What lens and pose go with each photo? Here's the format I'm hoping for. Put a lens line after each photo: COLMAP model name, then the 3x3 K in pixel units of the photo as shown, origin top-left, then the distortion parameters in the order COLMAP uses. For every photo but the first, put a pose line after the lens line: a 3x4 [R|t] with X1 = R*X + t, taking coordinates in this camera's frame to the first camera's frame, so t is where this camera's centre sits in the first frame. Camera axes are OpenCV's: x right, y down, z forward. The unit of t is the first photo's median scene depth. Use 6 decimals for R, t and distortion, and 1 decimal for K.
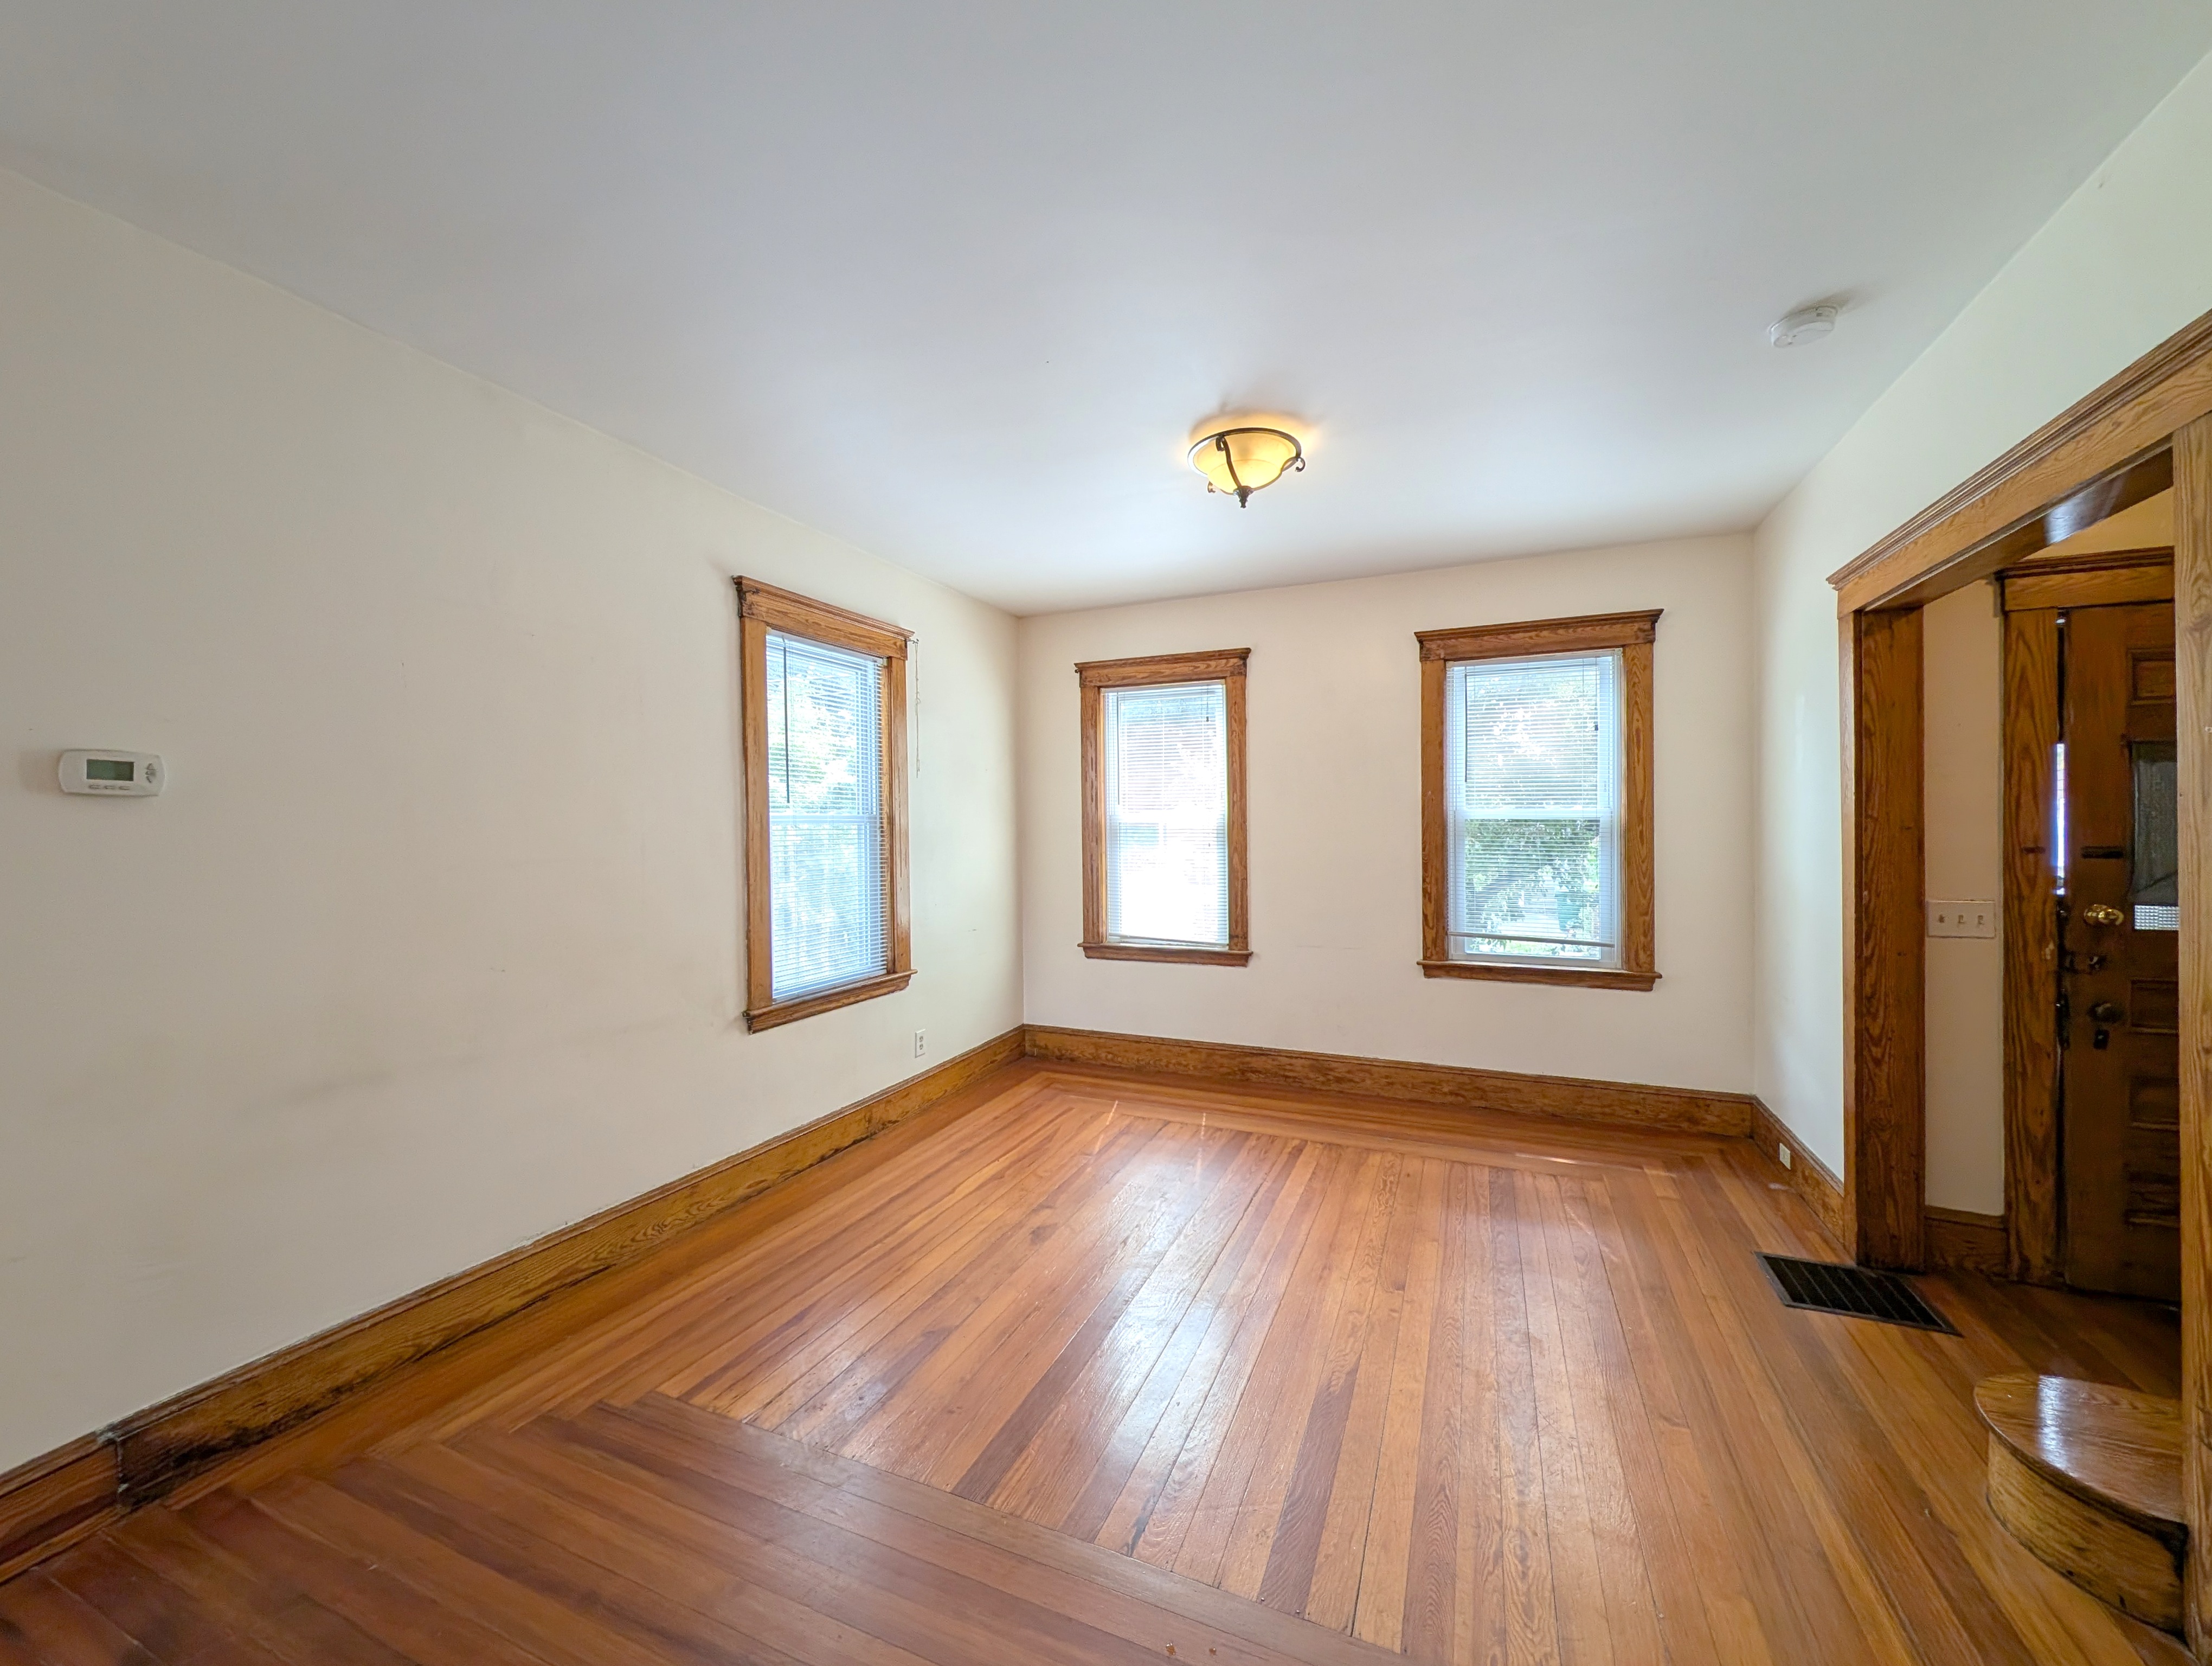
lens RADIAL K [[848.0, 0, 1110.7], [0, 848.0, 835.3], [0, 0, 1]] dist [0.003328, -0.000433]
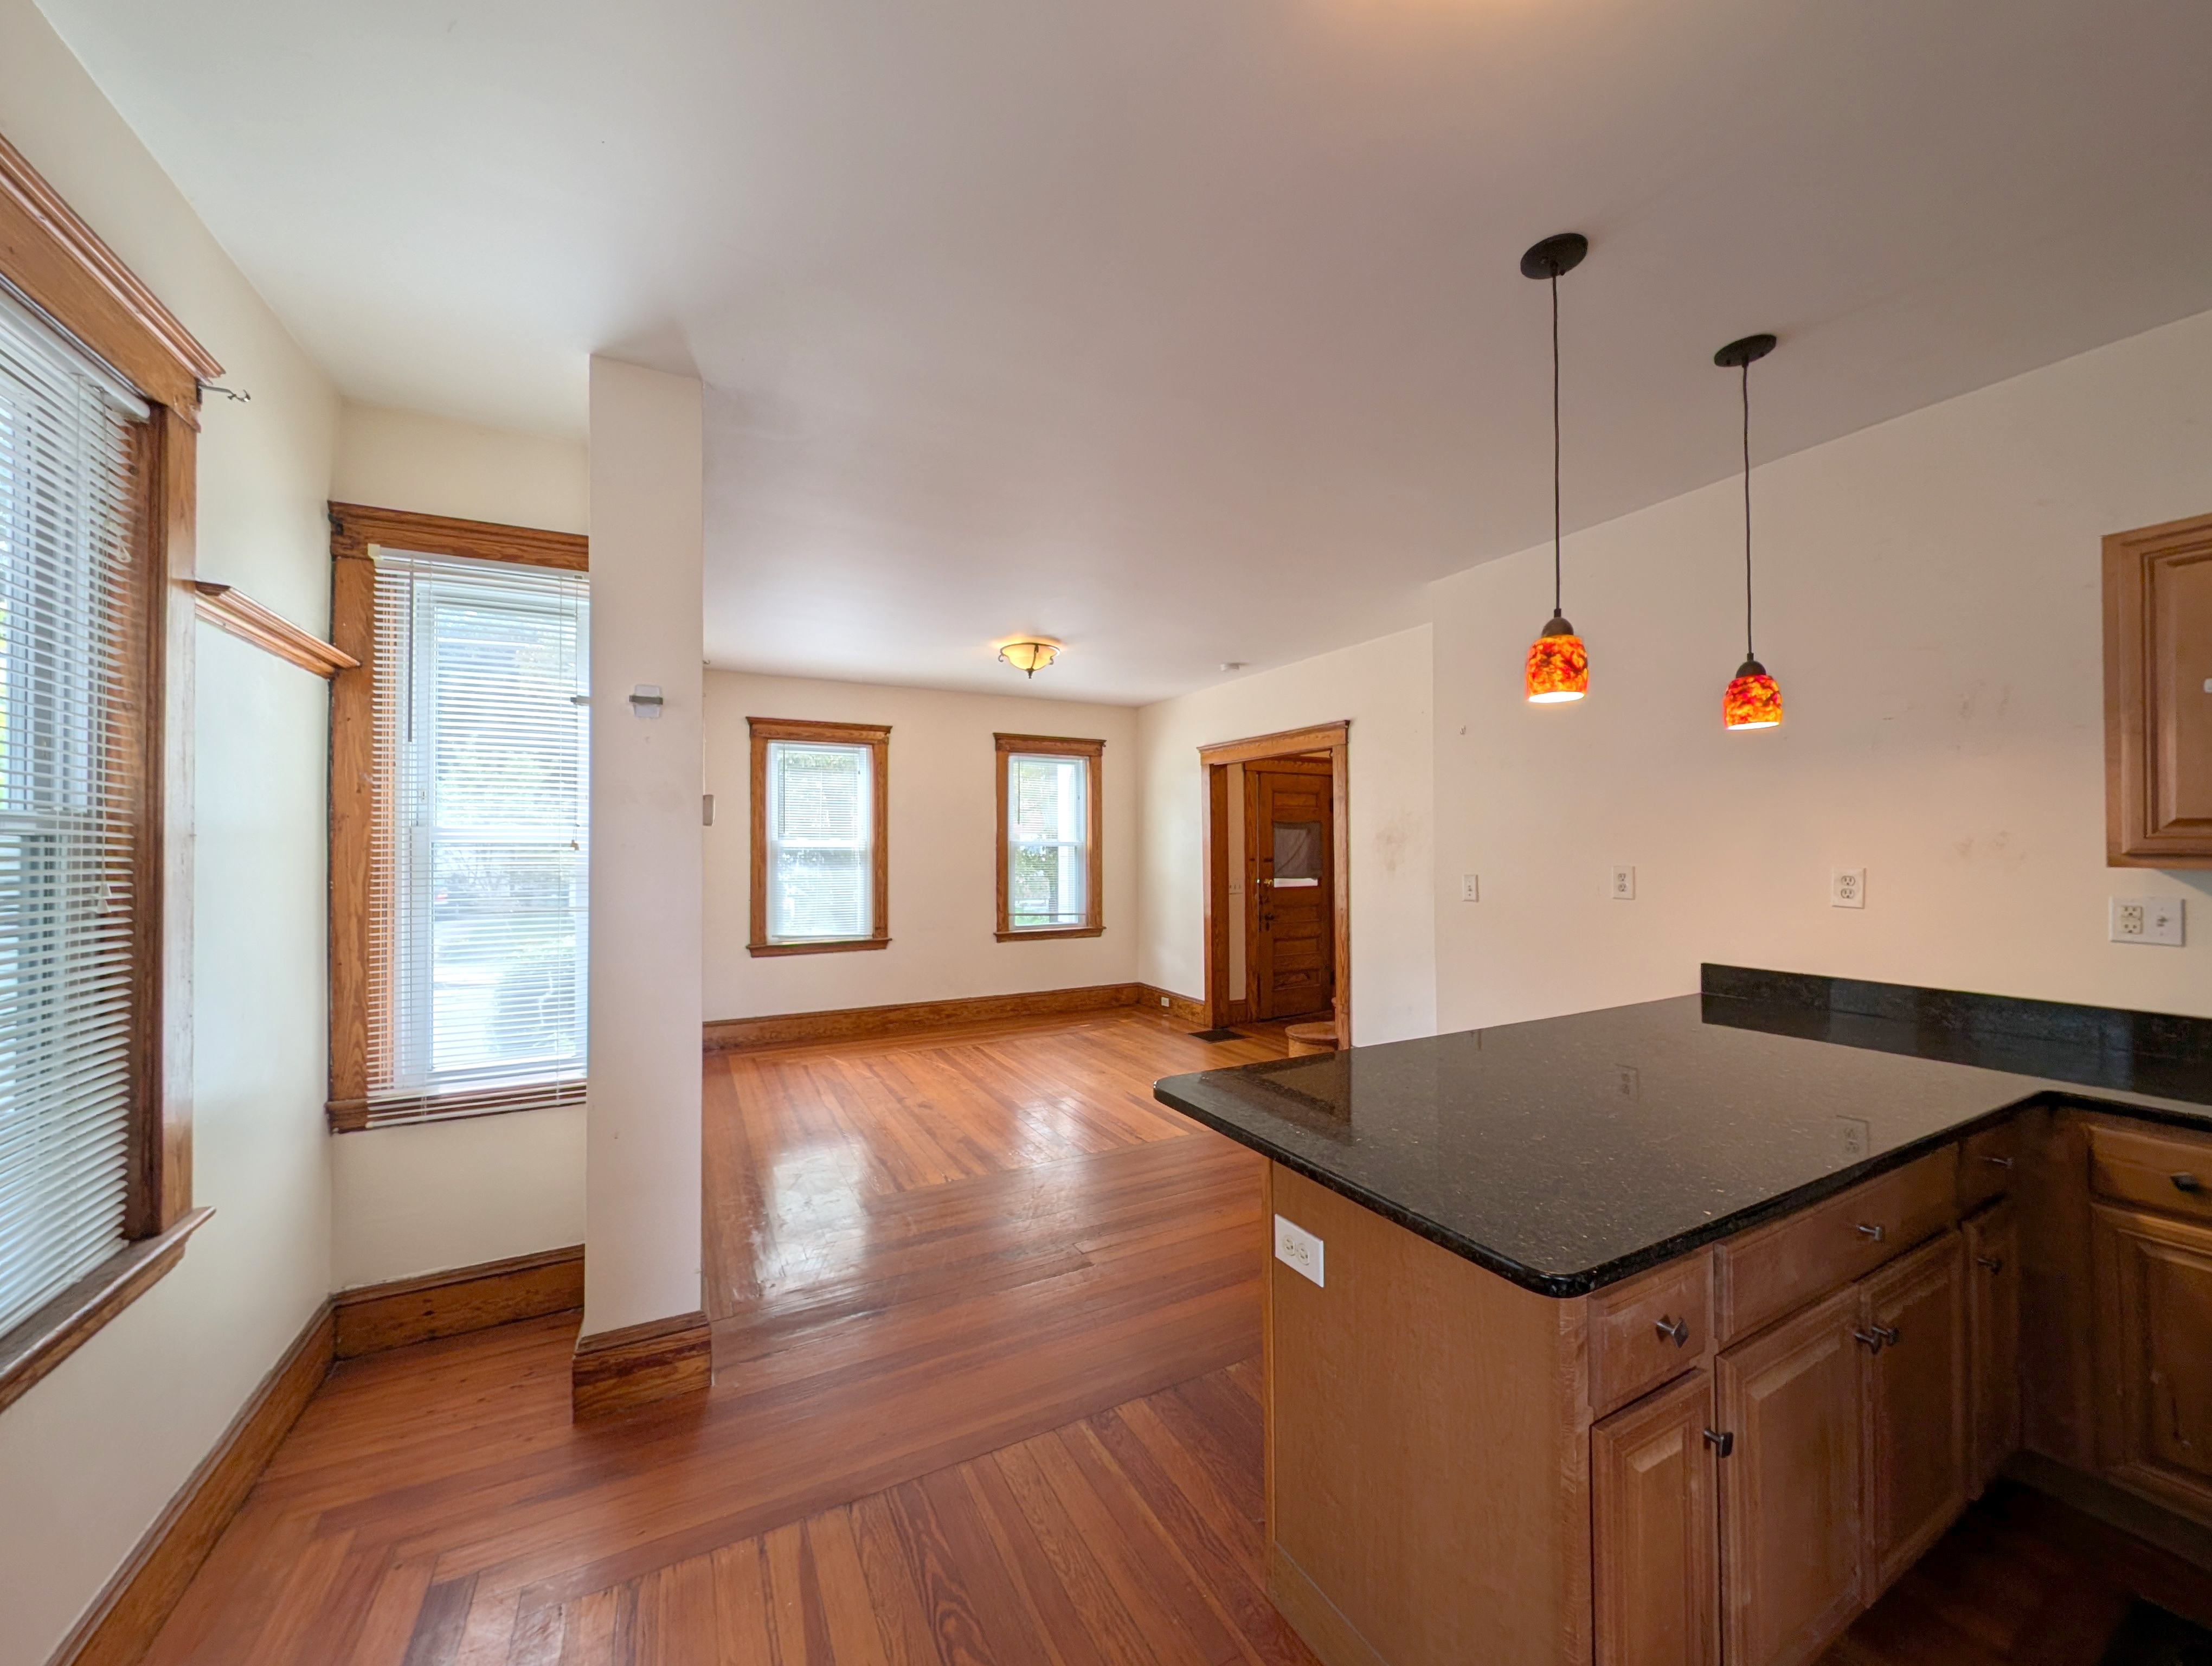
lens RADIAL K [[827.0, 0, 1106.0], [0, 827.0, 833.0], [0, 0, 1]] dist [0.000773, -0.000346]
pose [[0.626738, 0.019451, 0.778988, -0.807747], [0.006489, 0.999523, -0.030179, 0.005927], [-0.779203, 0.023970, 0.626313, -0.184359]]
